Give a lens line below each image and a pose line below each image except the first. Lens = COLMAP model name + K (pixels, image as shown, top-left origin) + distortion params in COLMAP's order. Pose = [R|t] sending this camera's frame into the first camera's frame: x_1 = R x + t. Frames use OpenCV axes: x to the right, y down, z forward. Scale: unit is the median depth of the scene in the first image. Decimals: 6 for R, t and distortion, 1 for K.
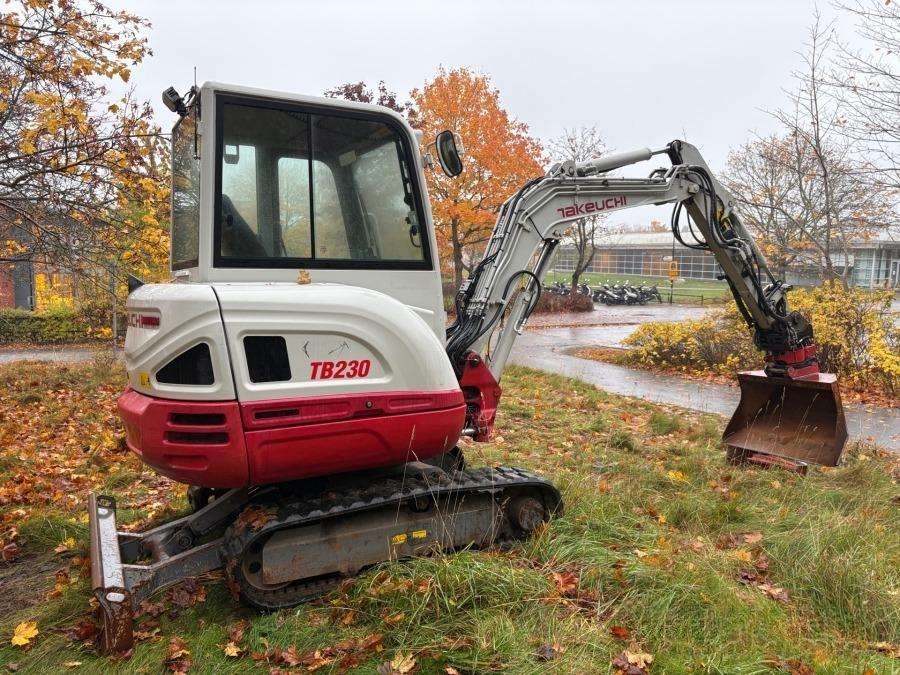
lens RADIAL K [[683.2, 0, 453.7], [0, 683.2, 351.0], [0, 0, 1]] dist [0.105532, -0.183836]
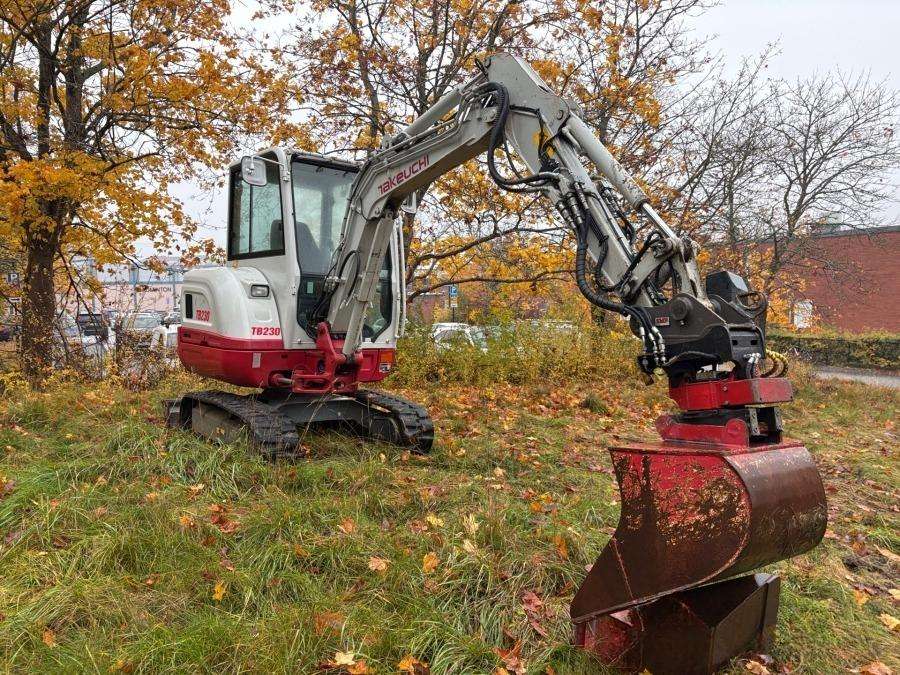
lens RADIAL K [[683.2, 0, 453.7], [0, 683.2, 351.0], [0, 0, 1]] dist [0.105532, -0.183836]
pose [[0.110065, 0.072309, -0.991291, 1.598417], [-0.108060, 0.992309, 0.060385, -0.056958], [0.988033, 0.100473, 0.117032, 1.388625]]
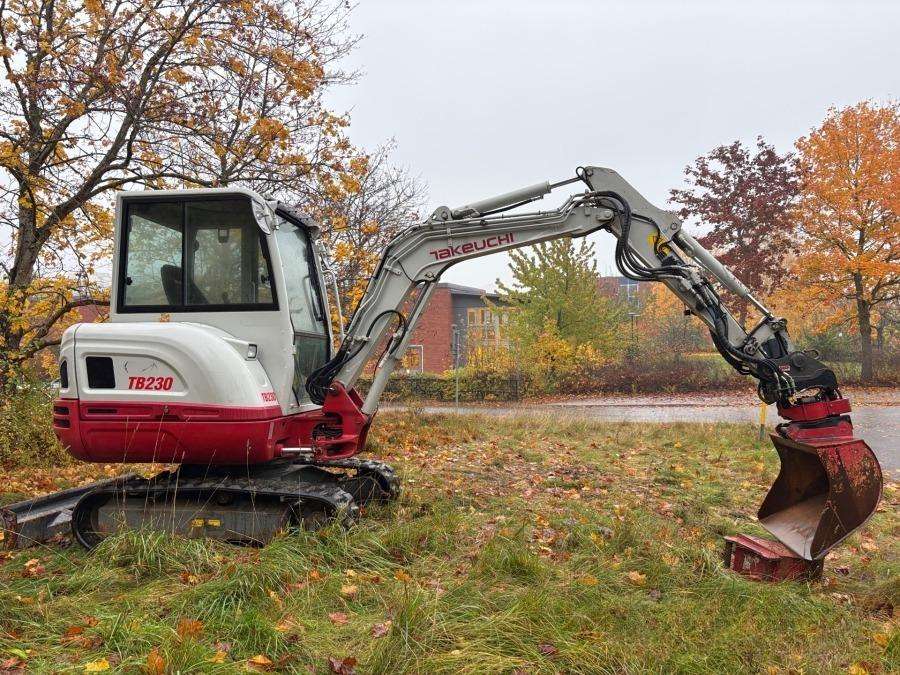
lens RADIAL K [[683.2, 0, 453.7], [0, 683.2, 351.0], [0, 0, 1]] dist [0.105532, -0.183836]
pose [[0.790543, -0.011836, -0.612293, 1.117478], [-0.053775, 0.994610, -0.088656, 0.051219], [0.610041, 0.103012, 0.785645, 0.275099]]
